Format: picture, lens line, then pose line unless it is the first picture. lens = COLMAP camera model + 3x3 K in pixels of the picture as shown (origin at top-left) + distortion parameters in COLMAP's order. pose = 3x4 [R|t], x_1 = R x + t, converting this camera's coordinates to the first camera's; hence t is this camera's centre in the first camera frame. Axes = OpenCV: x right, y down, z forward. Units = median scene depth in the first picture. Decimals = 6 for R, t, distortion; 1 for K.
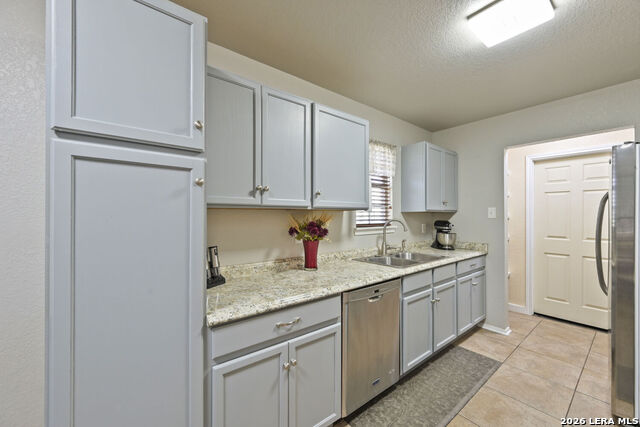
lens RADIAL K [[254.0, 0, 321.1], [0, 254.0, 215.5], [0, 0, 1]] dist [0.000471, 0.000261]
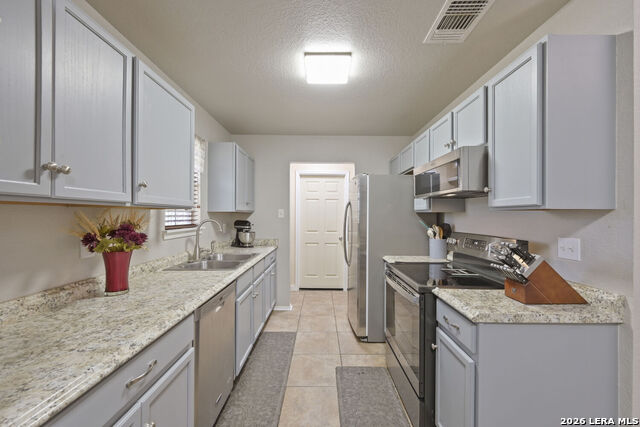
lens RADIAL K [[254.0, 0, 321.1], [0, 254.0, 215.5], [0, 0, 1]] dist [0.000471, 0.000261]
pose [[0.623230, 0.002849, 0.782033, -0.193857], [-0.003583, 0.999993, -0.000788, -0.000766], [-0.782030, -0.002310, 0.623236, 0.108836]]
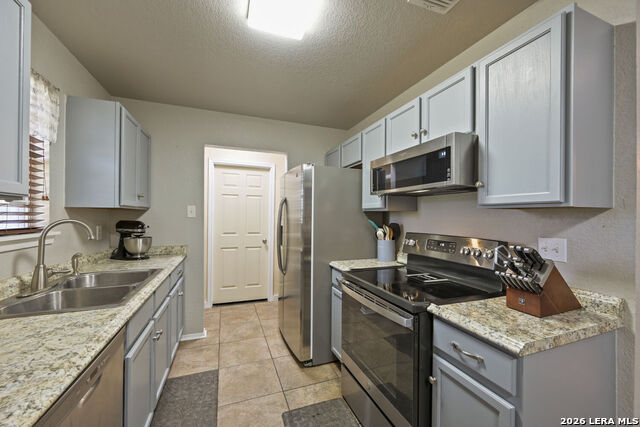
lens RADIAL K [[254.0, 0, 321.1], [0, 254.0, 215.5], [0, 0, 1]] dist [0.000471, 0.000261]
pose [[0.305615, 0.003685, 0.952148, -0.073007], [-0.006895, 0.999975, -0.001657, 0.002983], [-0.952130, -0.006058, 0.305632, 0.327337]]
